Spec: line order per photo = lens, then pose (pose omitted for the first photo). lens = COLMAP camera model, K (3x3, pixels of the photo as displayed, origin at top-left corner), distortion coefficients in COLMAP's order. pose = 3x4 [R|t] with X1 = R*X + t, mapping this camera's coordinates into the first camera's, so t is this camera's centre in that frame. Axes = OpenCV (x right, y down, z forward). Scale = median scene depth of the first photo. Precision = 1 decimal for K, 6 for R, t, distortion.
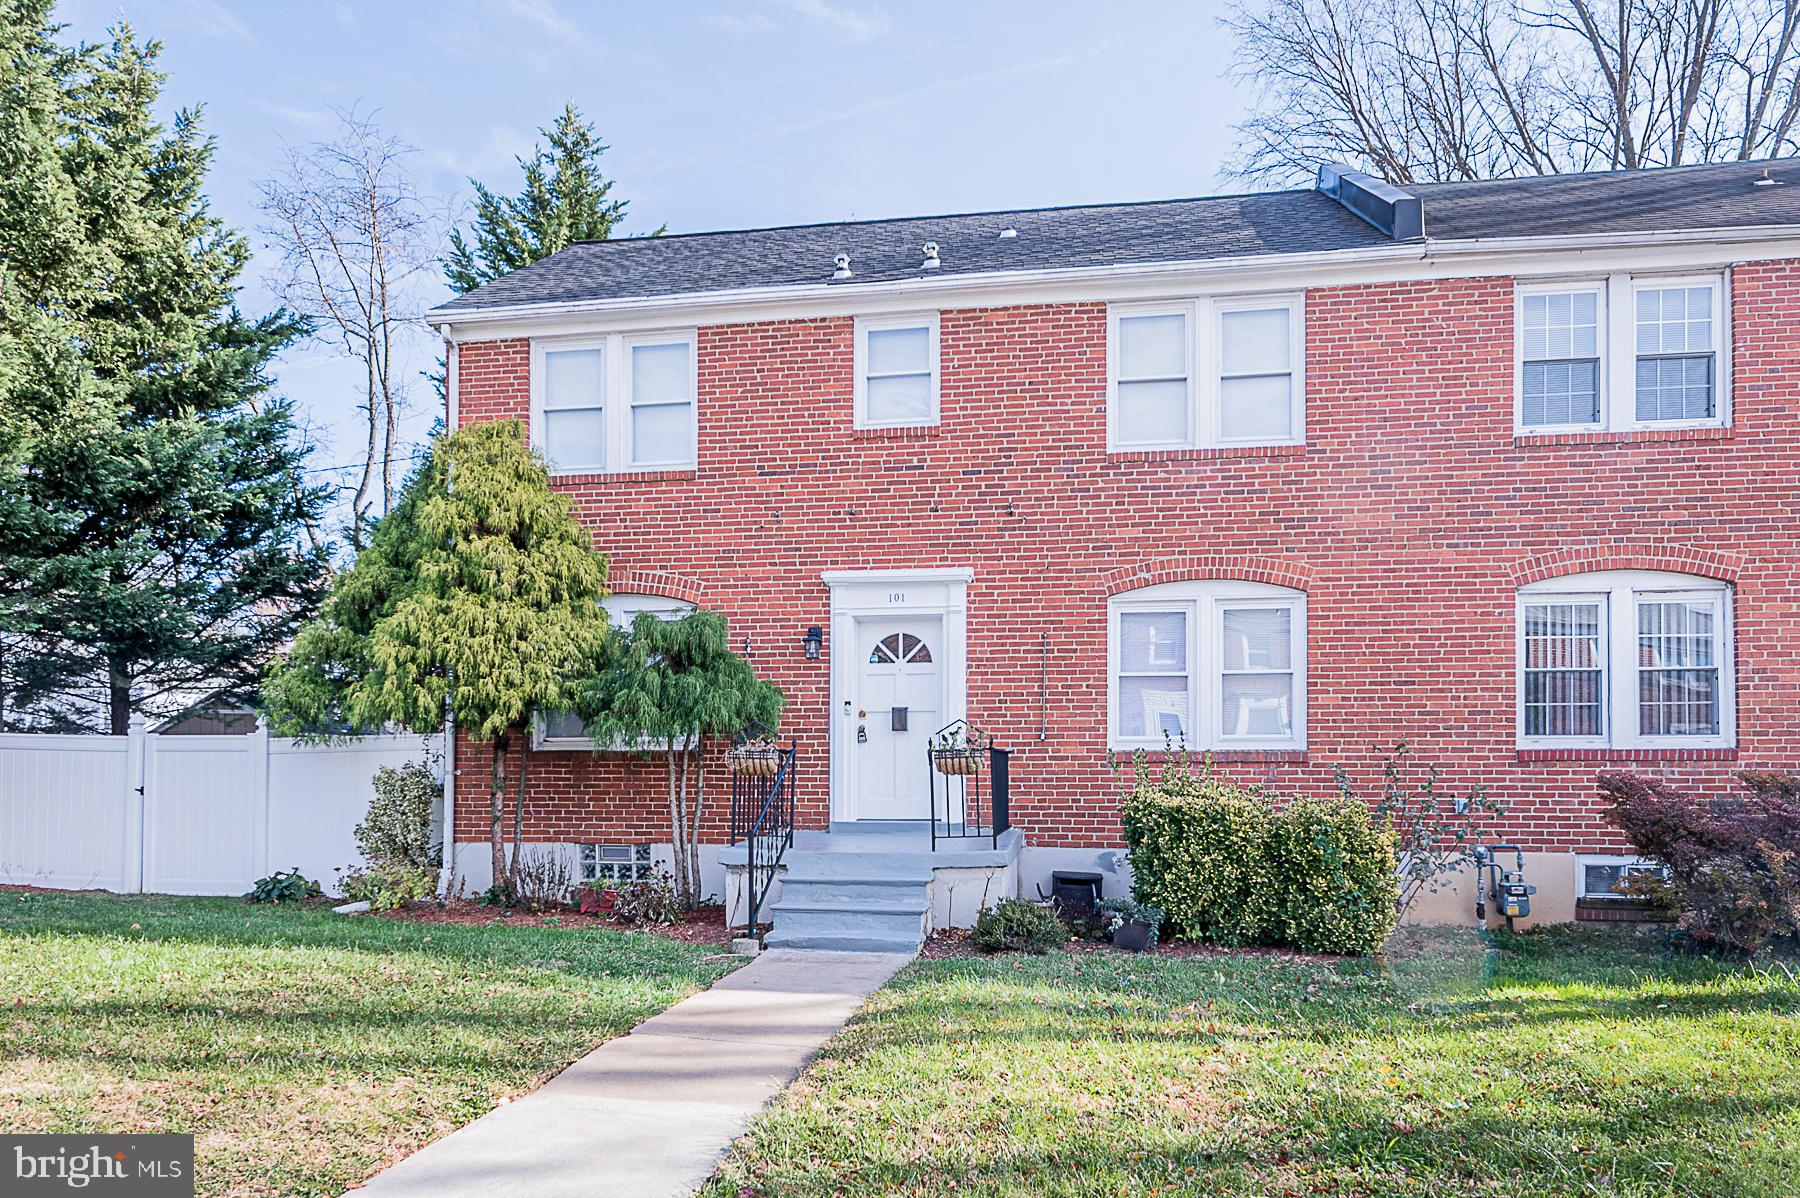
lens RADIAL K [[724.8, 0, 901.5], [0, 724.8, 619.4], [0, 0, 1]] dist [-0.000750, -0.000277]
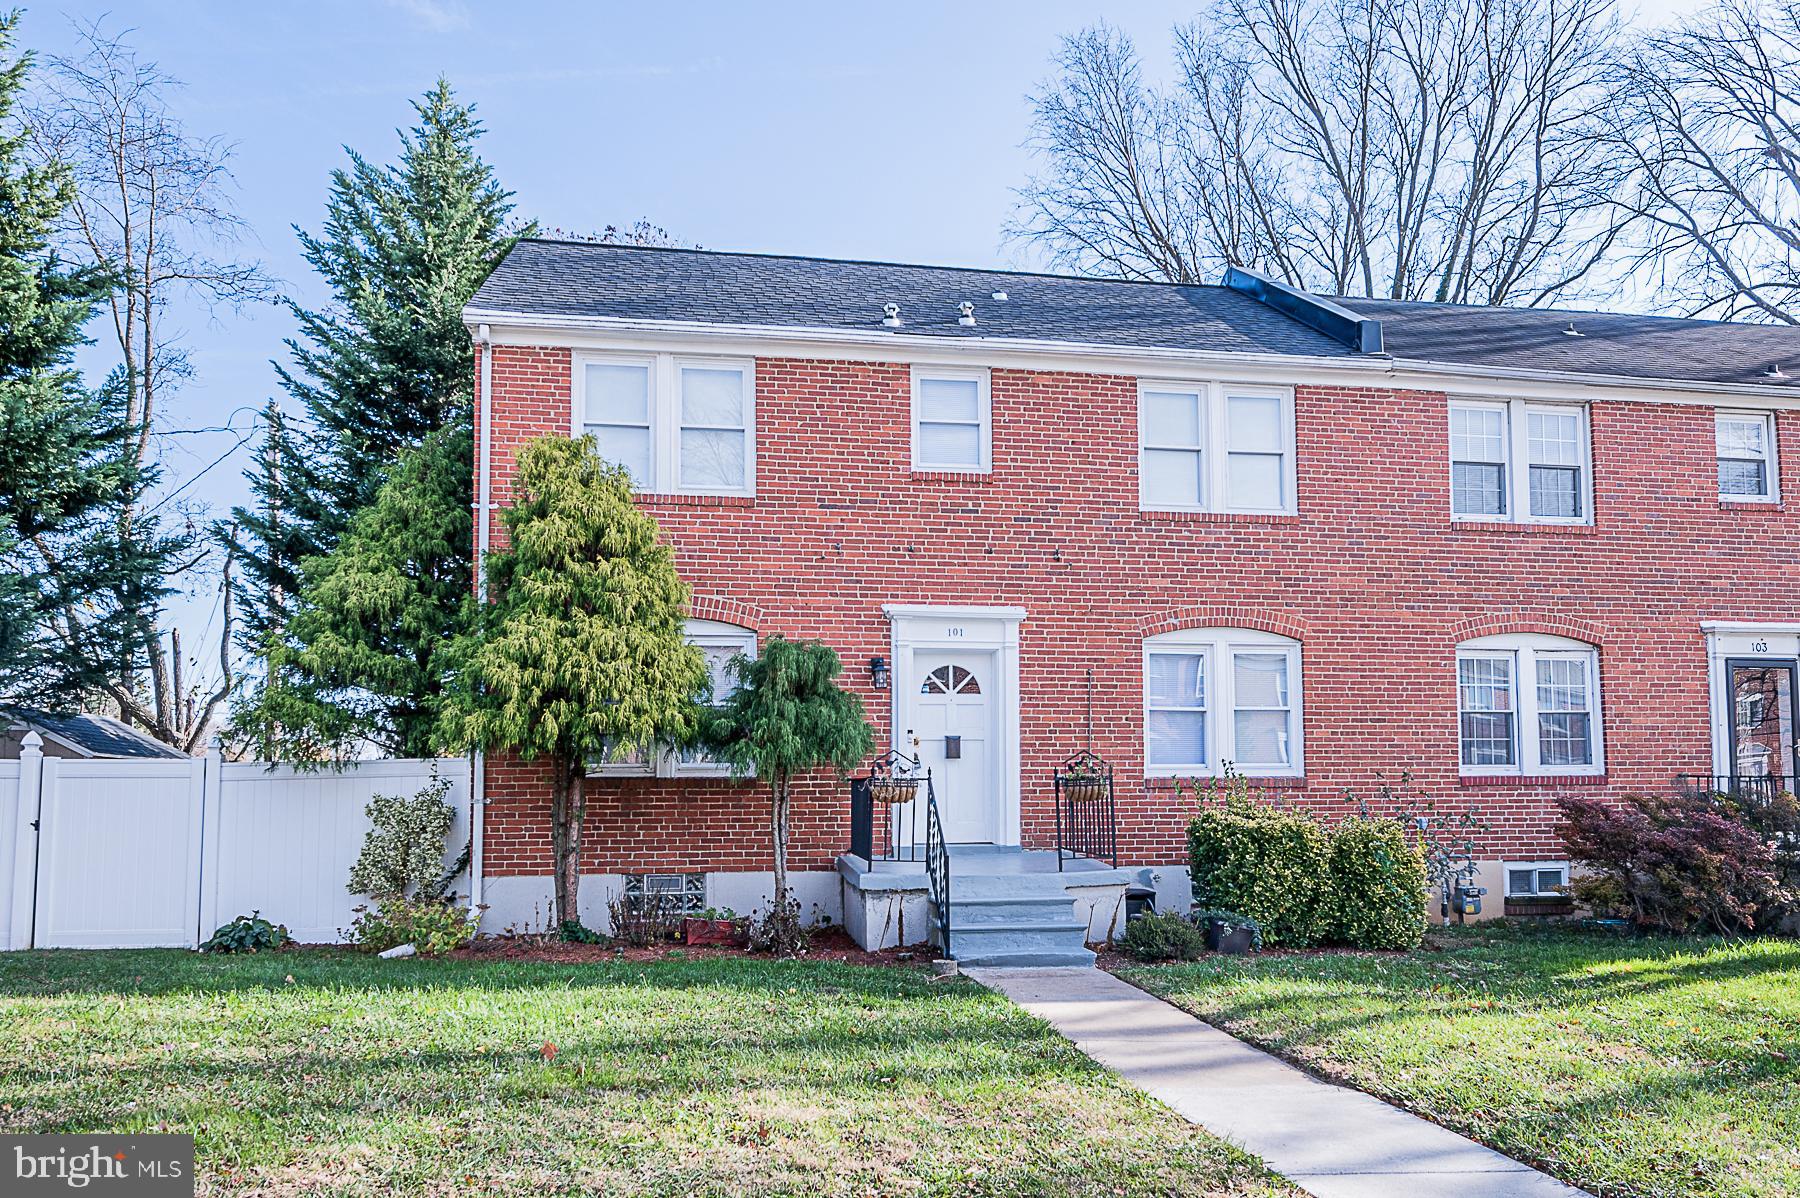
lens RADIAL K [[716.0, 0, 899.5], [0, 716.0, 619.2], [0, 0, 1]] dist [-0.000385, -0.000070]
pose [[0.980974, 0.041063, 0.189746, -0.292720], [-0.034813, 0.998740, -0.036157, -0.008516], [-0.190992, 0.028864, 0.981167, -0.014503]]
